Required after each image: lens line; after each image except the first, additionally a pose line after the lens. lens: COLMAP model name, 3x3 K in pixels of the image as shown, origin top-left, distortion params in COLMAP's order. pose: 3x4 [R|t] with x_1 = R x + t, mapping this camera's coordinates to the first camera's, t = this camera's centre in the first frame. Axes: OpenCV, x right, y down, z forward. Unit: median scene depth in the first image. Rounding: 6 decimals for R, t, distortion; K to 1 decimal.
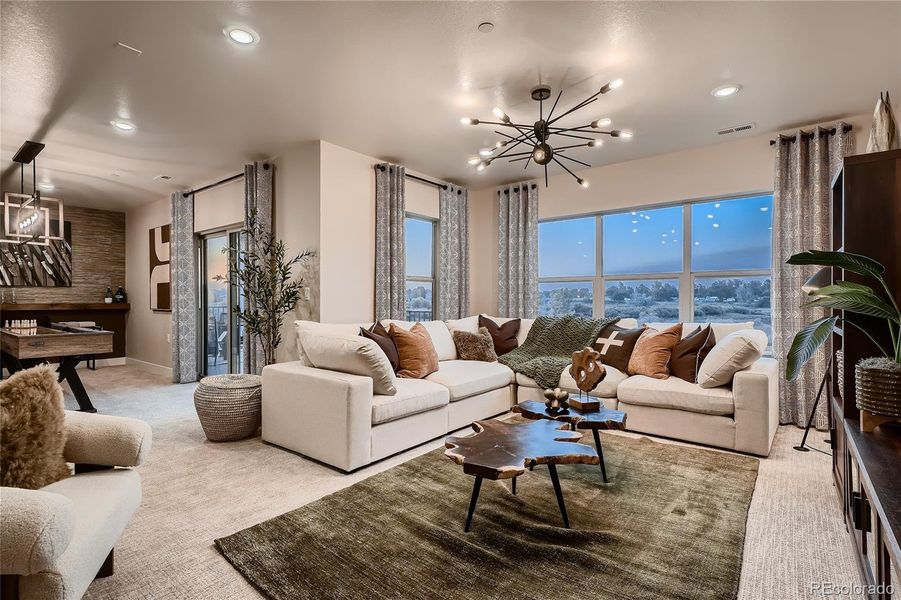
lens RADIAL K [[434.4, 0, 447.7], [0, 434.4, 302.2], [0, 0, 1]] dist [0.012441, -0.004949]
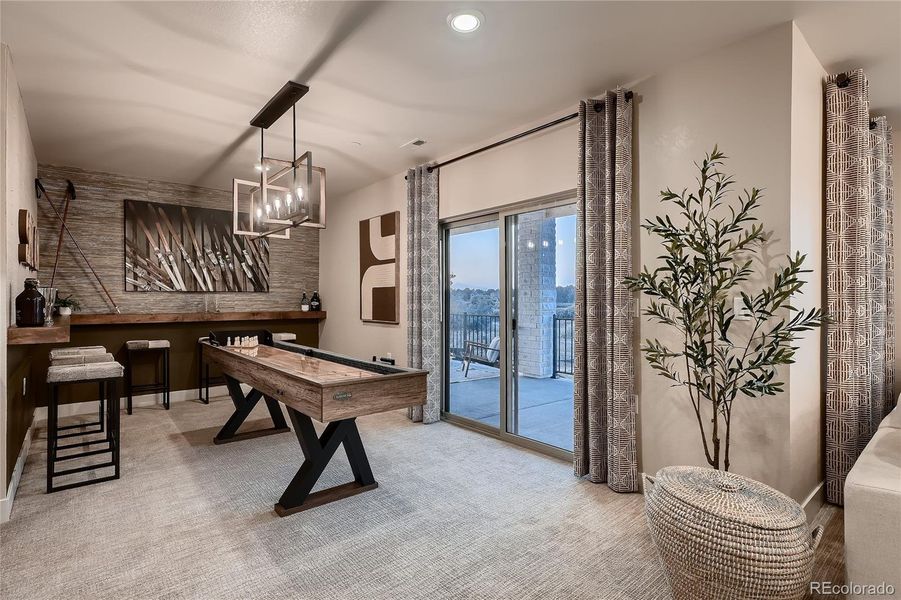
lens RADIAL K [[439.8, 0, 451.3], [0, 439.8, 298.5], [0, 0, 1]] dist [0.009468, -0.000756]
pose [[0.980979, 0.000578, -0.194111, -0.366382], [-0.002491, 0.999951, -0.009611, -0.016601], [0.194096, 0.009912, 0.980933, 0.239794]]
